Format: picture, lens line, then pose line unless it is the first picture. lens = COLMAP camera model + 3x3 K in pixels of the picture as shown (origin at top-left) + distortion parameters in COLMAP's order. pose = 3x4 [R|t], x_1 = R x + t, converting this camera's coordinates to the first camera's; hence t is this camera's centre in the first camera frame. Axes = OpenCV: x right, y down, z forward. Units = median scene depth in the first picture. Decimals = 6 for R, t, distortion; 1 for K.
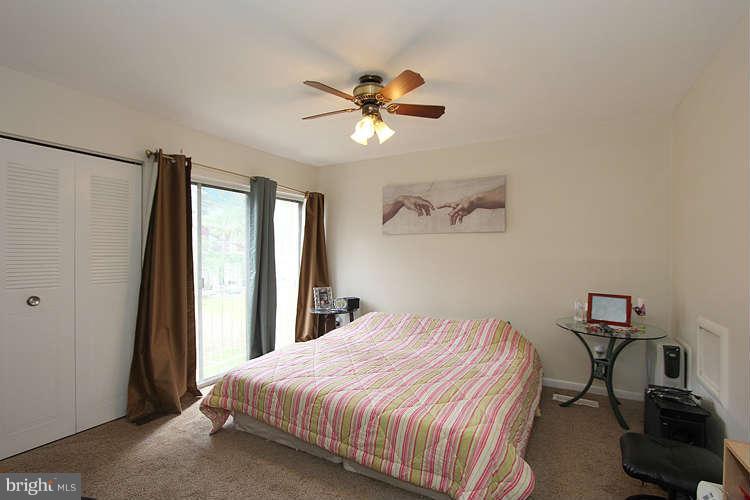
lens RADIAL K [[350.6, 0, 373.8], [0, 350.6, 255.8], [0, 0, 1]] dist [-0.014745, 0.001155]
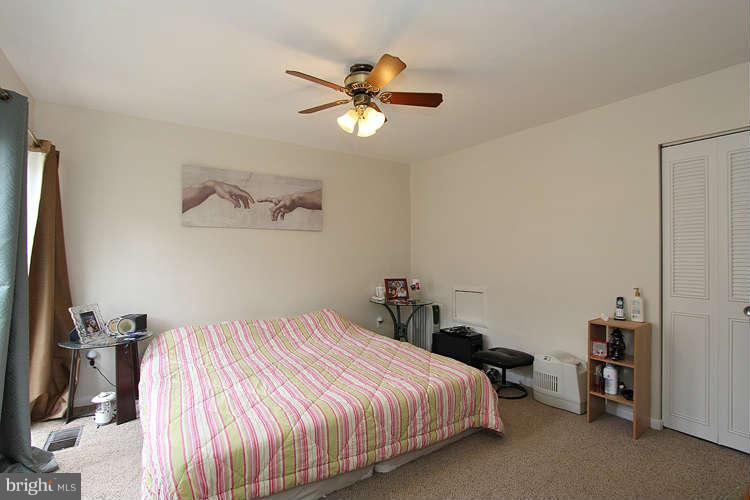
lens RADIAL K [[350.6, 0, 373.8], [0, 350.6, 255.8], [0, 0, 1]] dist [-0.014745, 0.001155]
pose [[0.467317, -0.011138, 0.884020, -0.509273], [0.007499, 0.999935, 0.008635, 0.001382], [-0.884058, 0.002594, 0.467370, 0.308662]]
